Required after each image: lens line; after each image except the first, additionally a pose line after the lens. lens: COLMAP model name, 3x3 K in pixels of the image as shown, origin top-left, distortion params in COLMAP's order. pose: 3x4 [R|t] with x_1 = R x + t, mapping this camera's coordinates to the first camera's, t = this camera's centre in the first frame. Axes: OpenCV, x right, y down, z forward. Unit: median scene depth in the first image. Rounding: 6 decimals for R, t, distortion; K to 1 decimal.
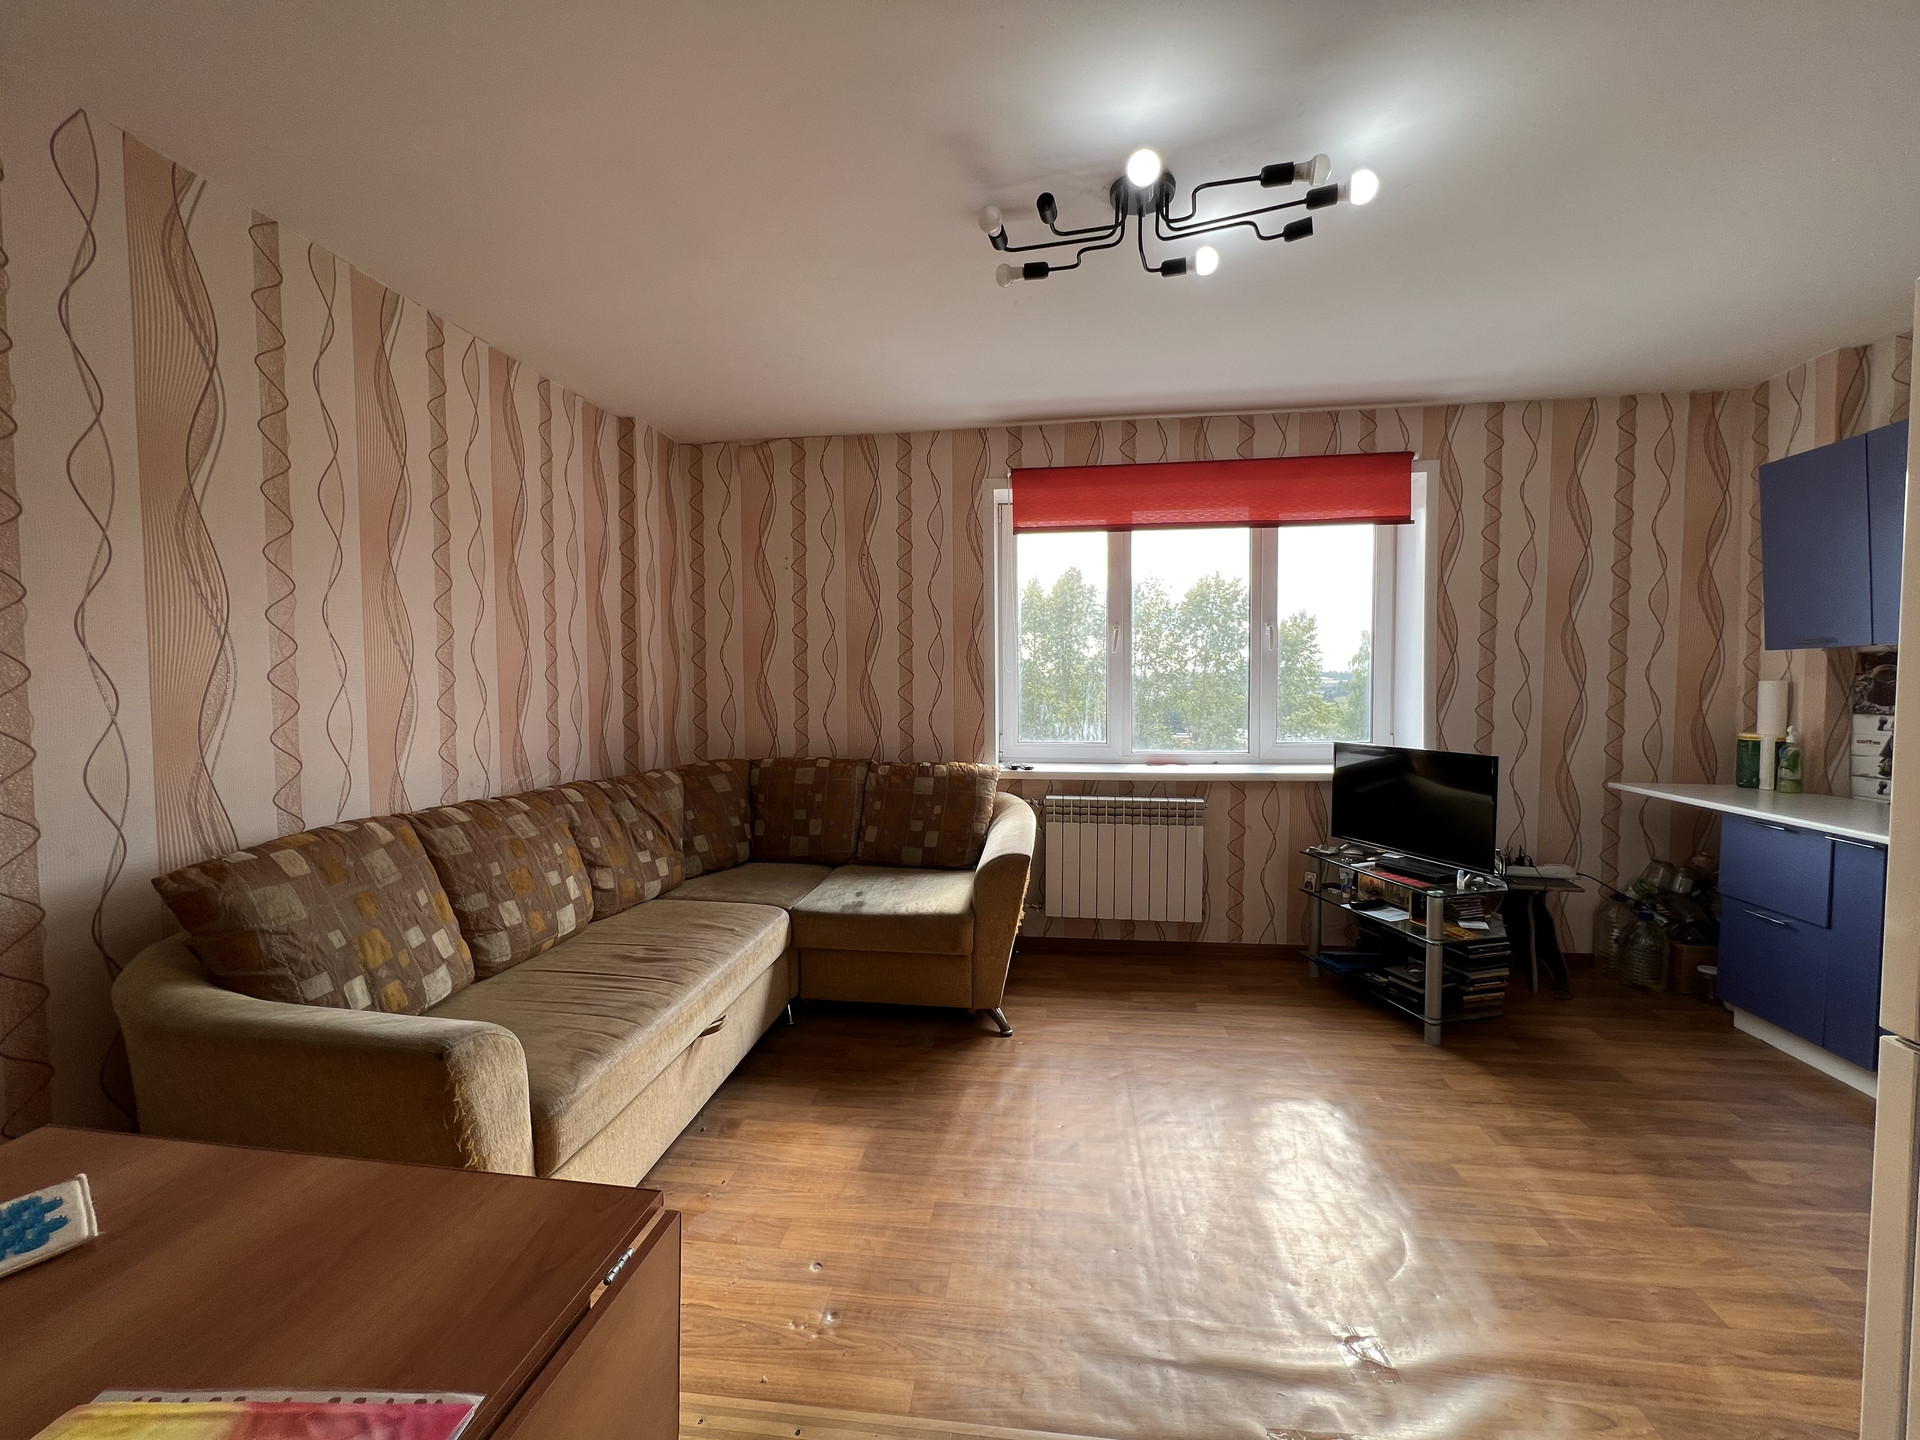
lens RADIAL K [[773.8, 0, 963.3], [0, 773.8, 713.9], [0, 0, 1]] dist [-0.003113, 0.001111]
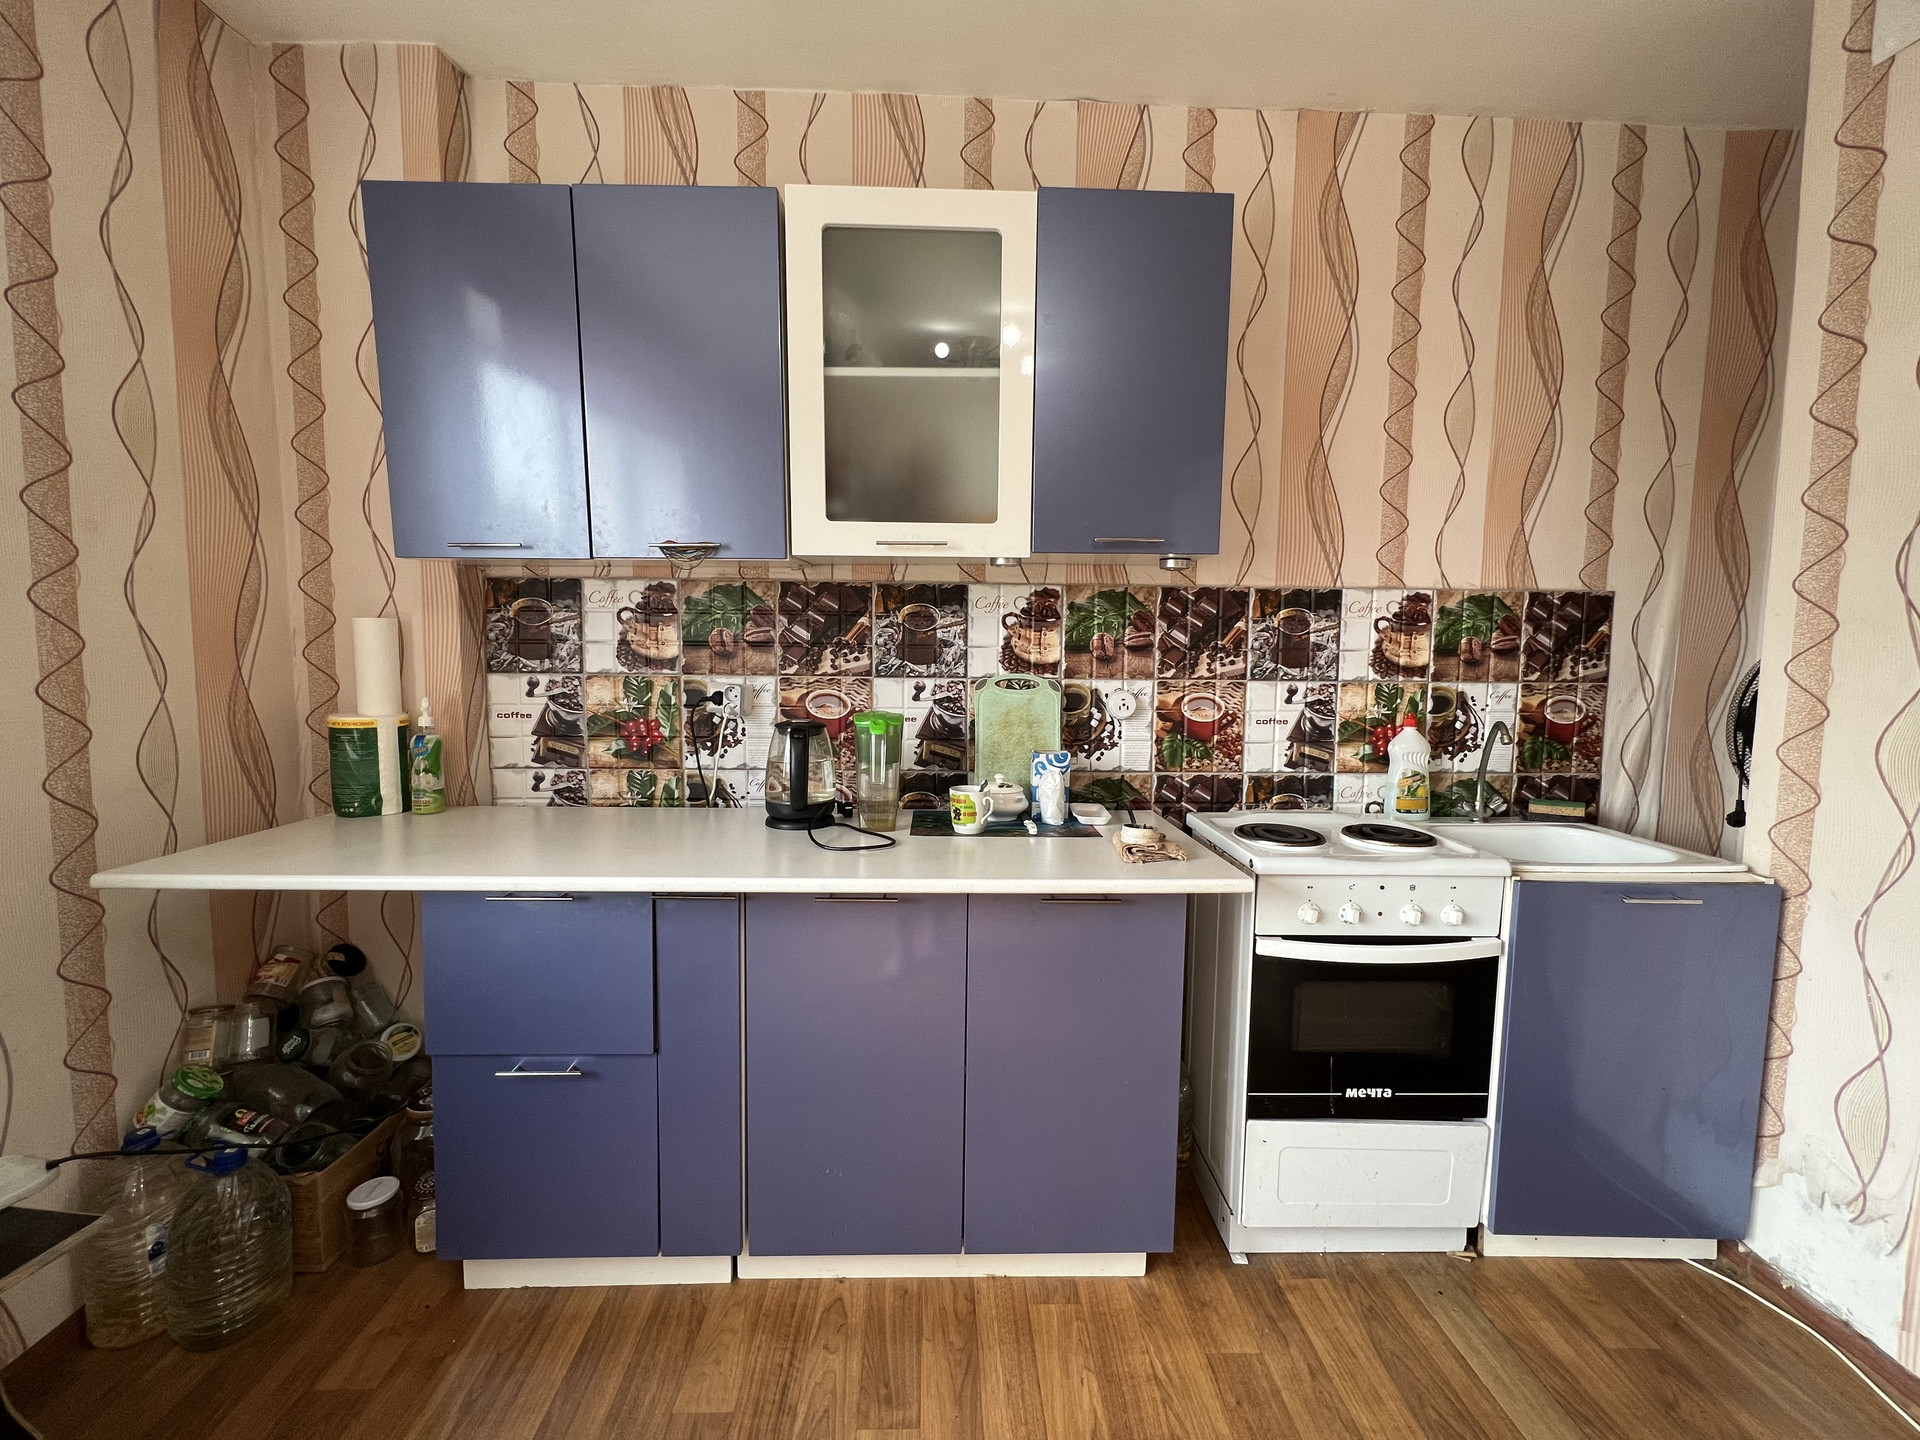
lens RADIAL K [[773.8, 0, 957.2], [0, 773.8, 712.4], [0, 0, 1]] dist [-0.003113, 0.001111]
pose [[-0.150452, -0.075214, 0.985752, 0.448088], [0.034682, 0.996086, 0.081296, -0.006416], [-0.988009, 0.046419, -0.147254, 0.696726]]
